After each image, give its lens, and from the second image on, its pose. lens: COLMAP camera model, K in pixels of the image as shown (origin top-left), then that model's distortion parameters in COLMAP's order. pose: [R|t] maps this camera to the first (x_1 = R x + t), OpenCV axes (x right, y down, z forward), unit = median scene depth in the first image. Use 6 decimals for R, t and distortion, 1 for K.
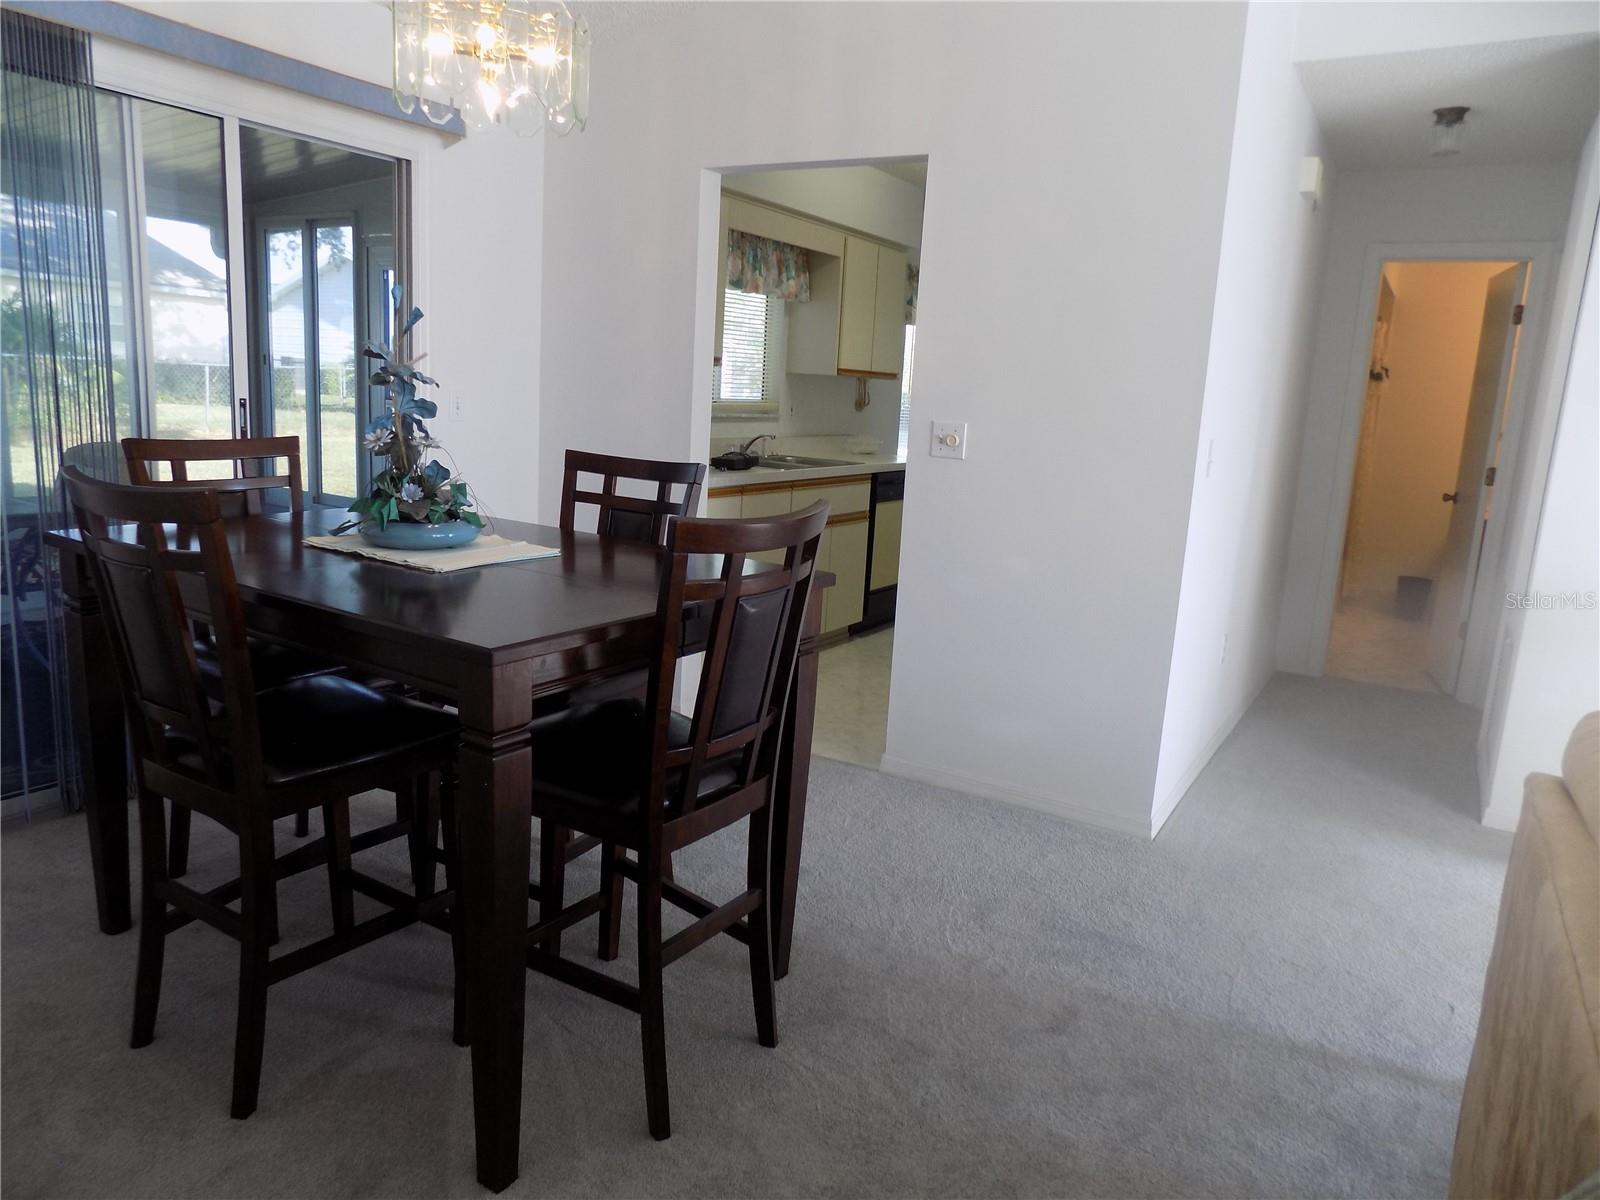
lens RADIAL K [[1080.1, 0, 793.4], [0, 1080.1, 593.9], [0, 0, 1]] dist [-0.042151, 0.038214]
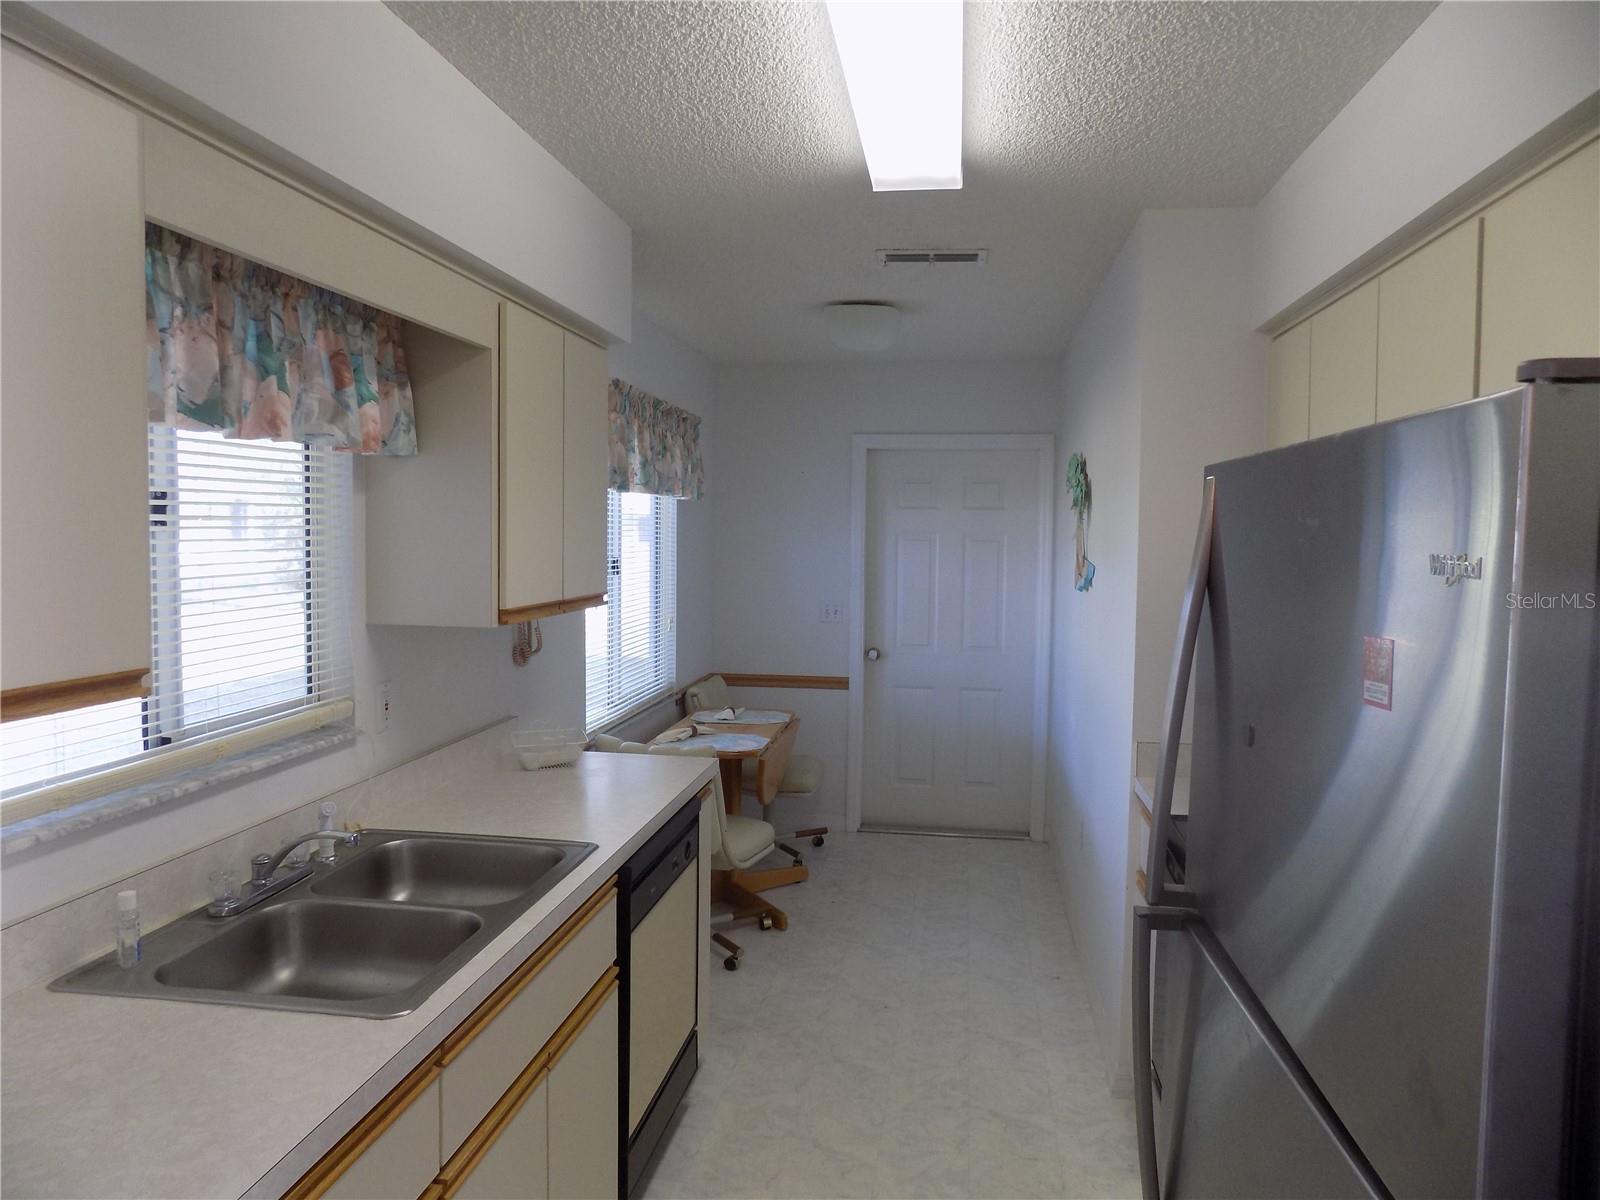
lens RADIAL K [[1080.1, 0, 802.1], [0, 1080.1, 596.0], [0, 0, 1]] dist [-0.042151, 0.038214]
pose [[0.915935, -0.062923, 0.396362, -0.017131], [0.107632, 0.989965, -0.091564, -0.169367], [-0.386623, 0.126527, 0.913517, 0.591024]]
